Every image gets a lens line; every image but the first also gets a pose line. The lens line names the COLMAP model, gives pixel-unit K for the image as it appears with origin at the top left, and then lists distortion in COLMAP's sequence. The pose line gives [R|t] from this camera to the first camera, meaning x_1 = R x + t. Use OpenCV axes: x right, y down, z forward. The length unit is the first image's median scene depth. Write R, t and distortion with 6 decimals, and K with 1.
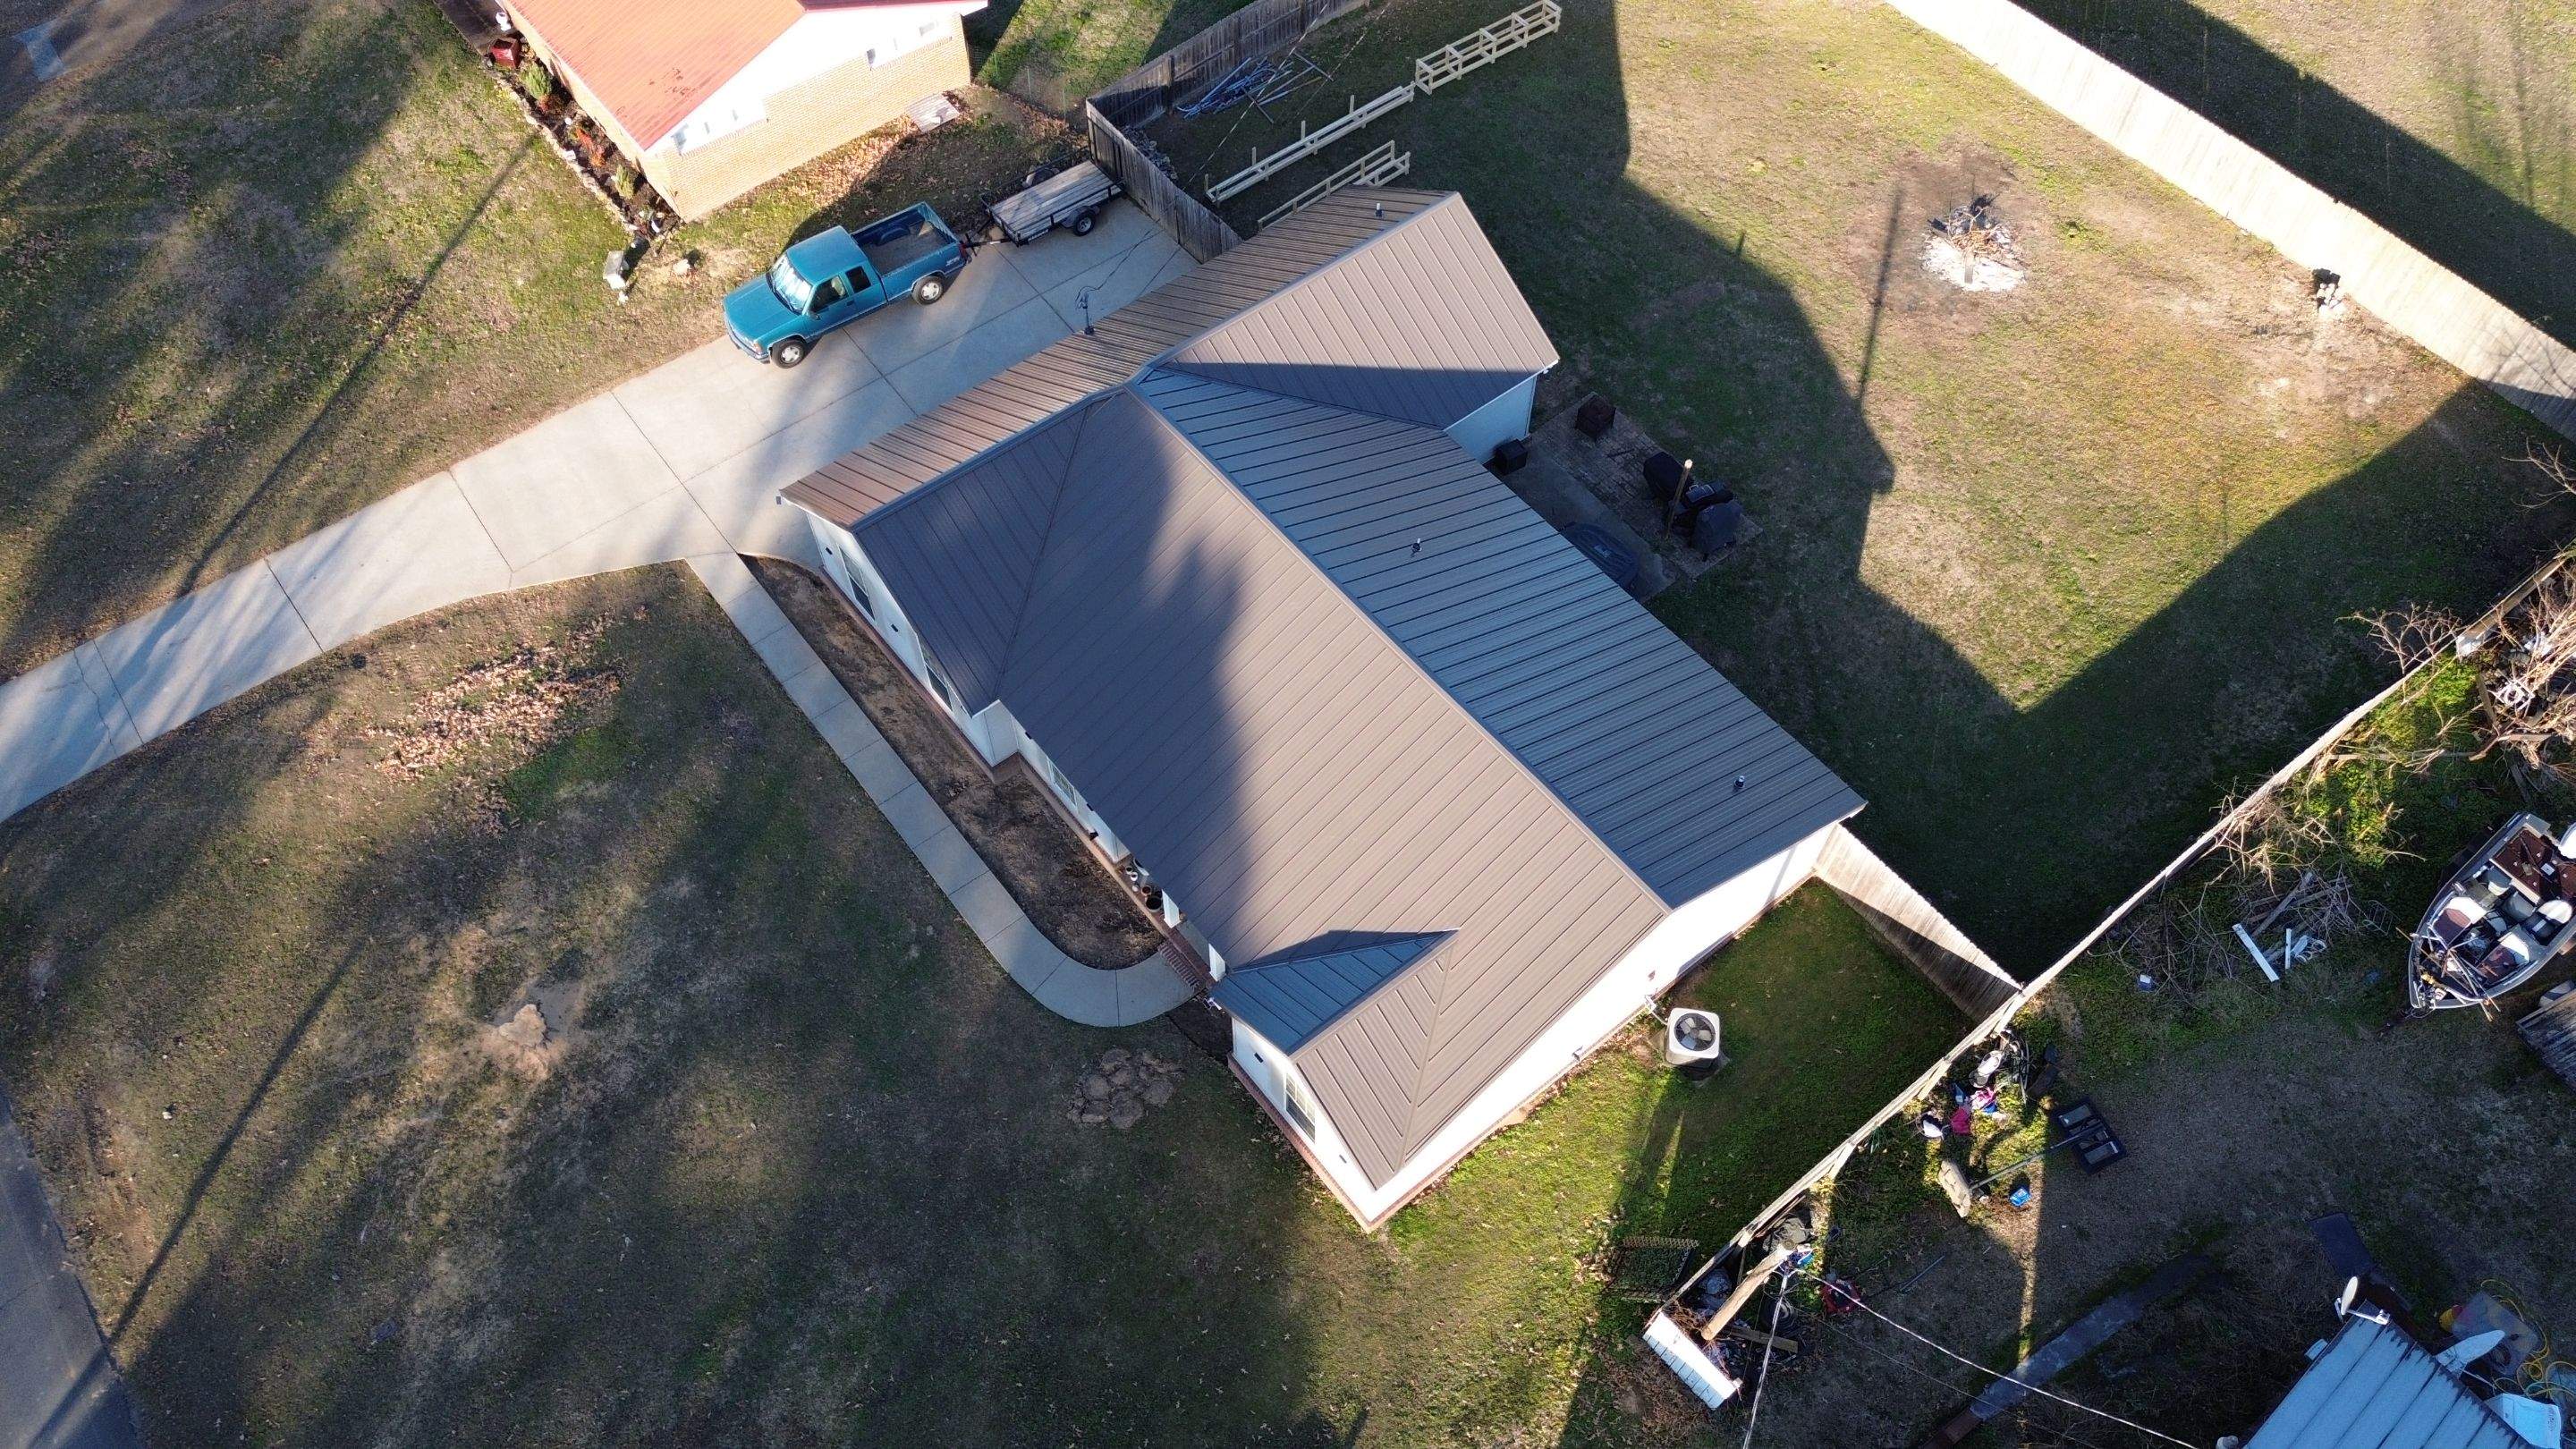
lens RADIAL K [[1830.4, 0, 1293.2], [0, 1830.4, 717.1], [0, 0, 1]] dist [0.116965, -0.225104]
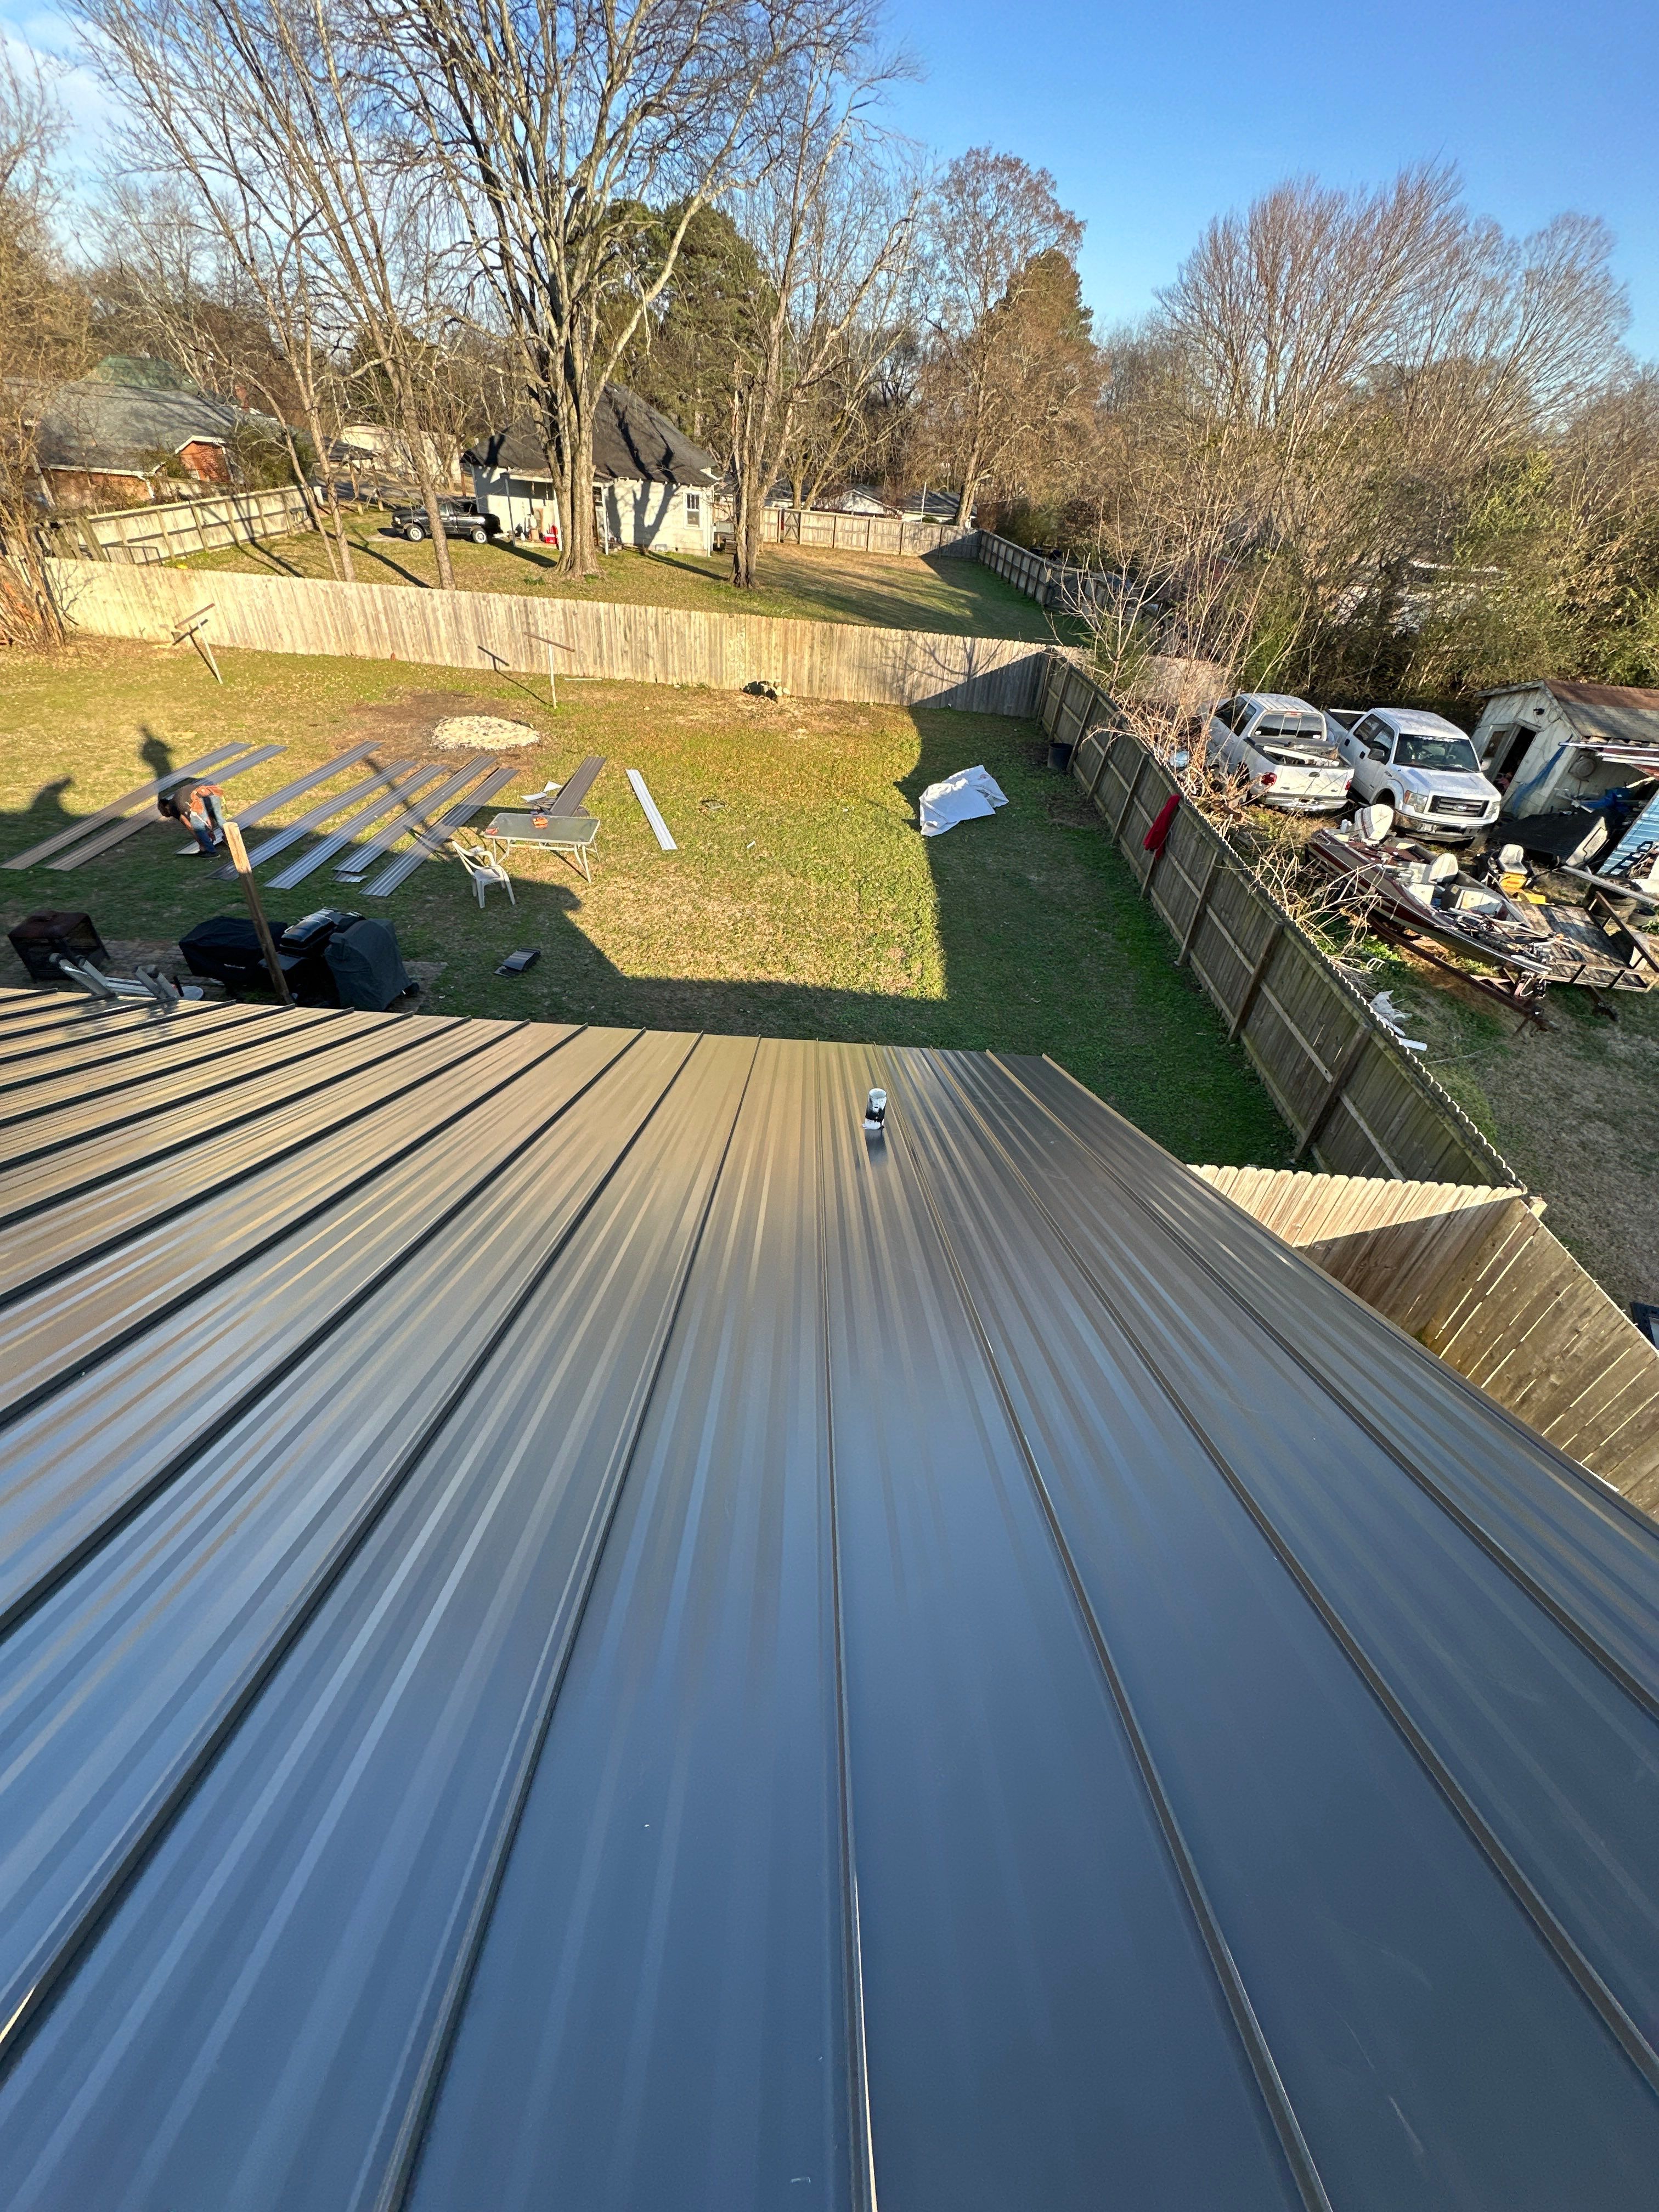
lens RADIAL K [[879.9, 0, 829.5], [0, 879.9, 1106.0], [0, 0, 1]] dist [-0.002537, 0.000122]
pose [[0.628601, -0.436113, 0.643946, 0.123891], [0.601991, 0.797069, -0.047831, 0.035033], [-0.492410, 0.417716, 0.763574, 0.762303]]
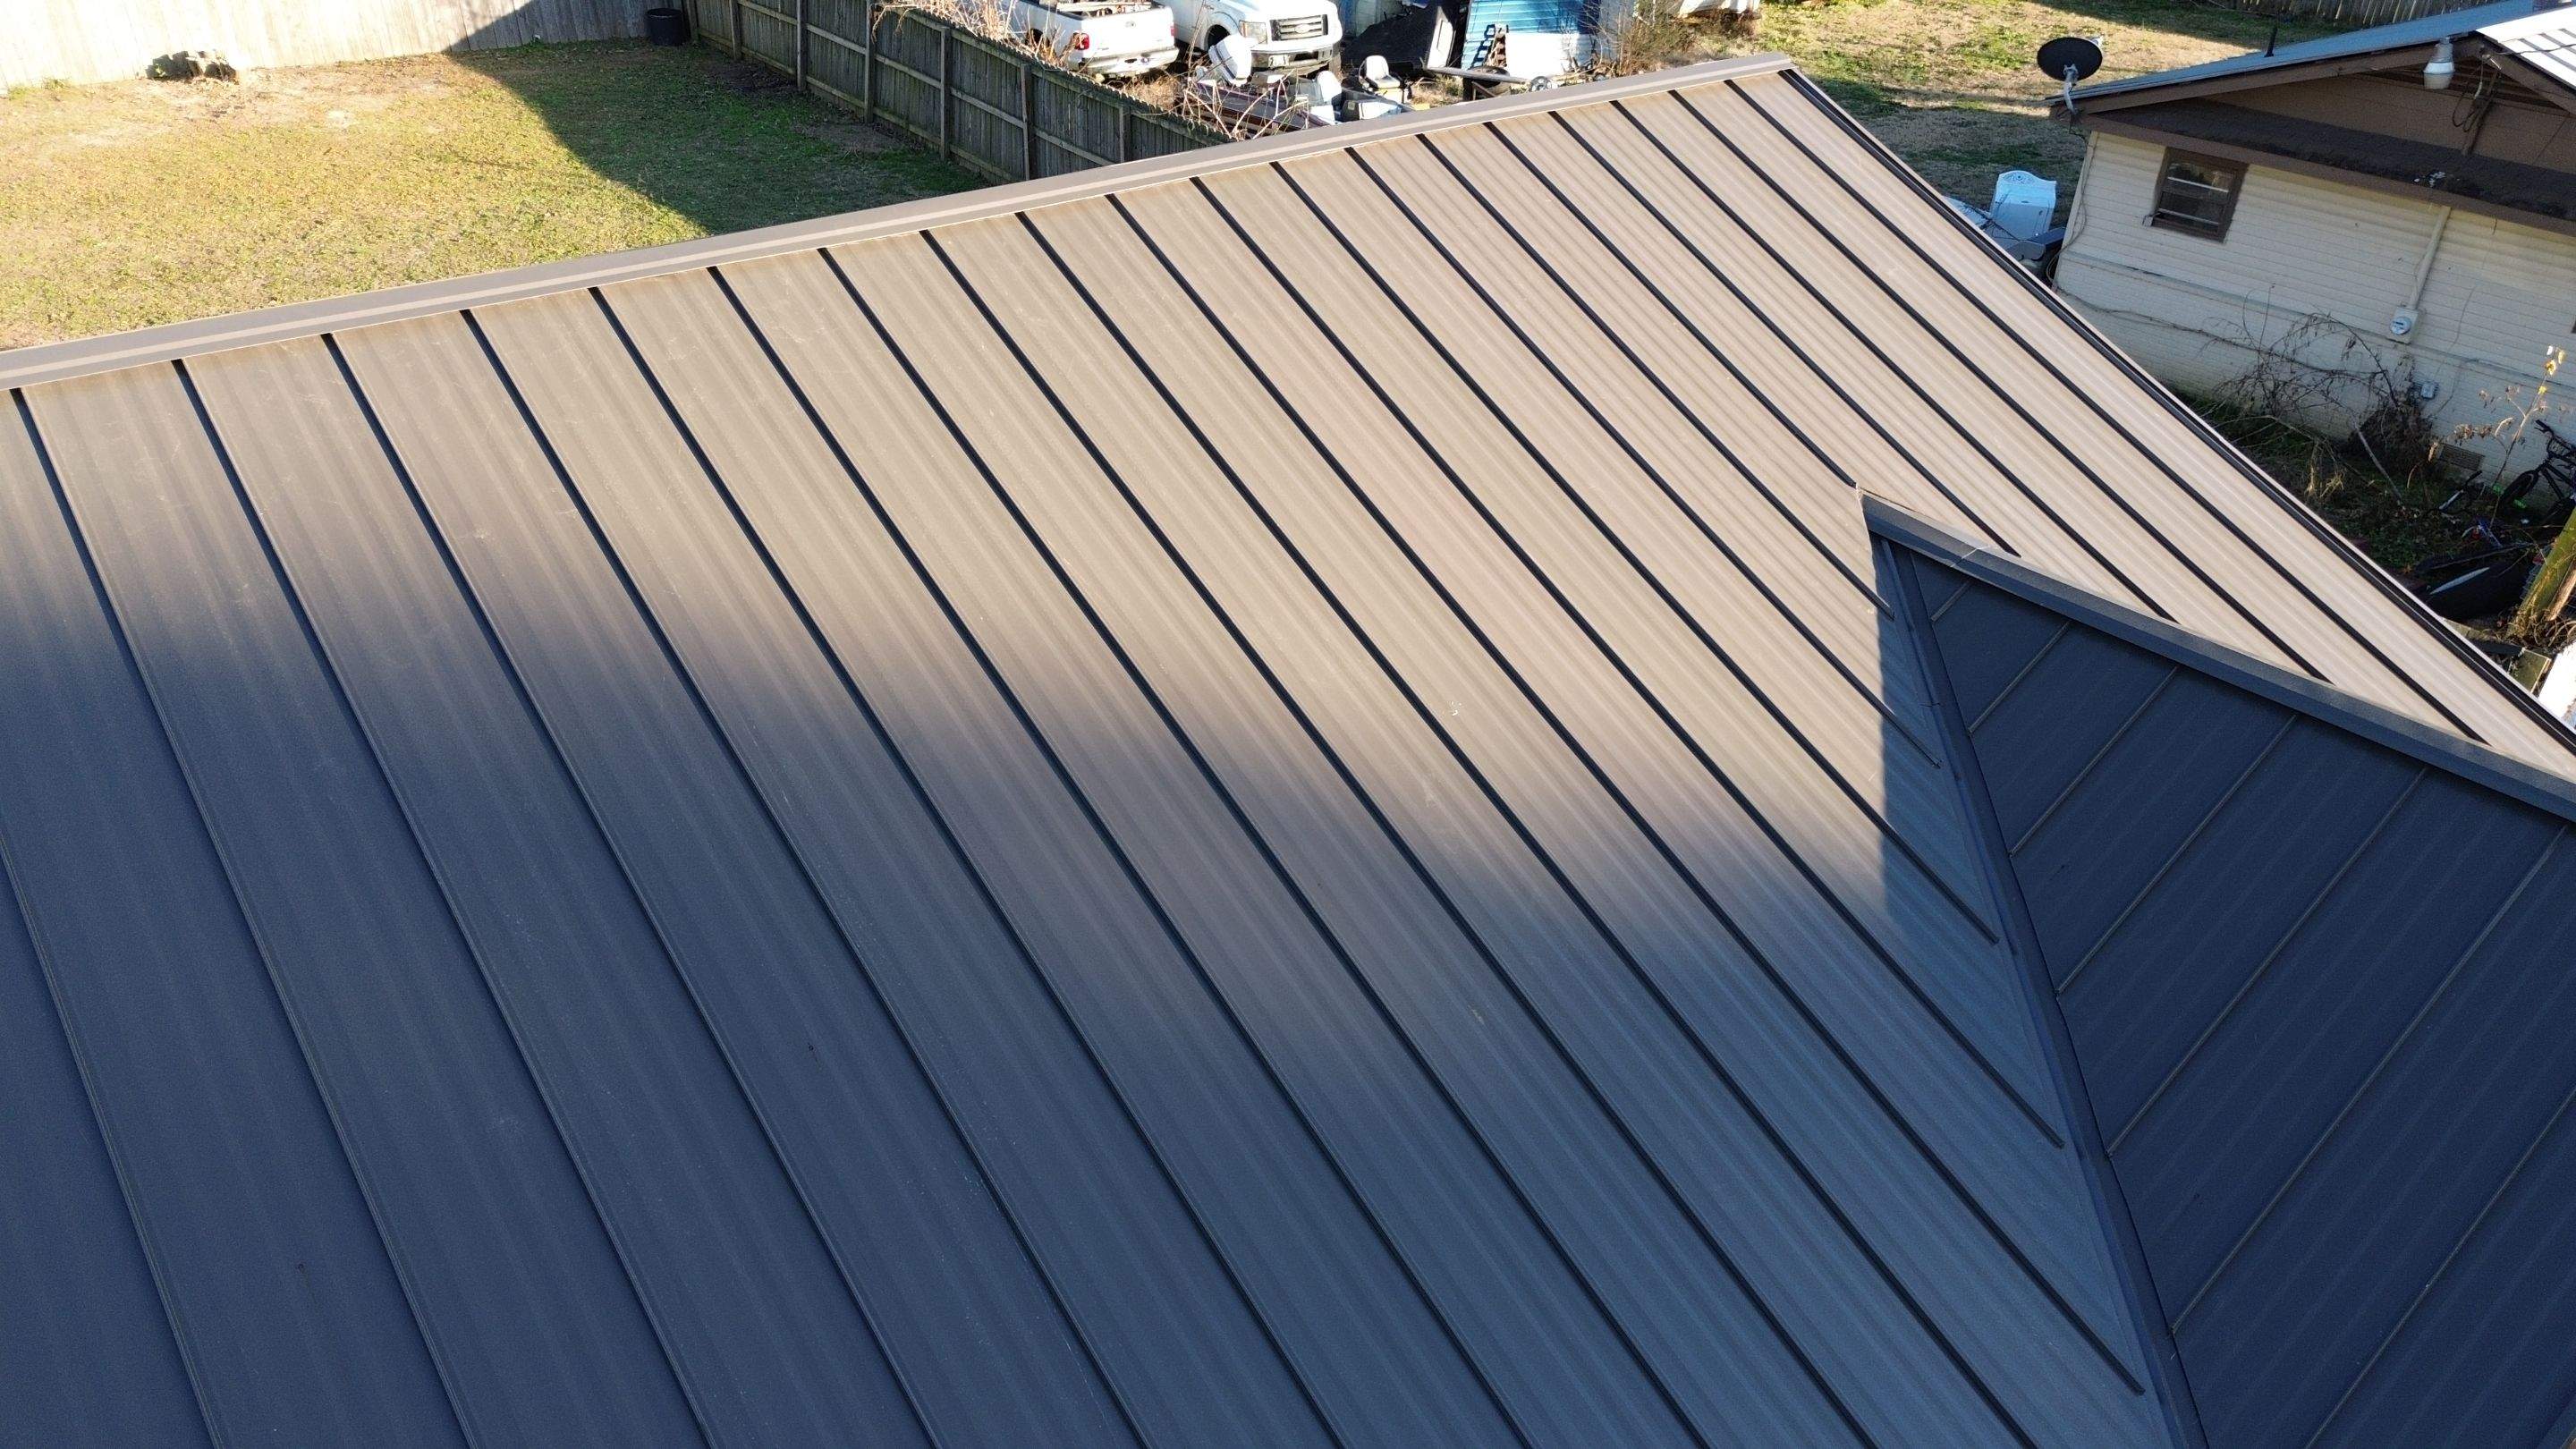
lens RADIAL K [[1831.9, 0, 1294.3], [0, 1831.9, 718.9], [0, 0, 1]] dist [0.063488, -0.058537]
pose [[0.005964, -0.516608, 0.856201, -0.107691], [0.812530, 0.501591, 0.296986, 0.001032], [-0.582888, 0.693918, 0.422751, 0.761249]]
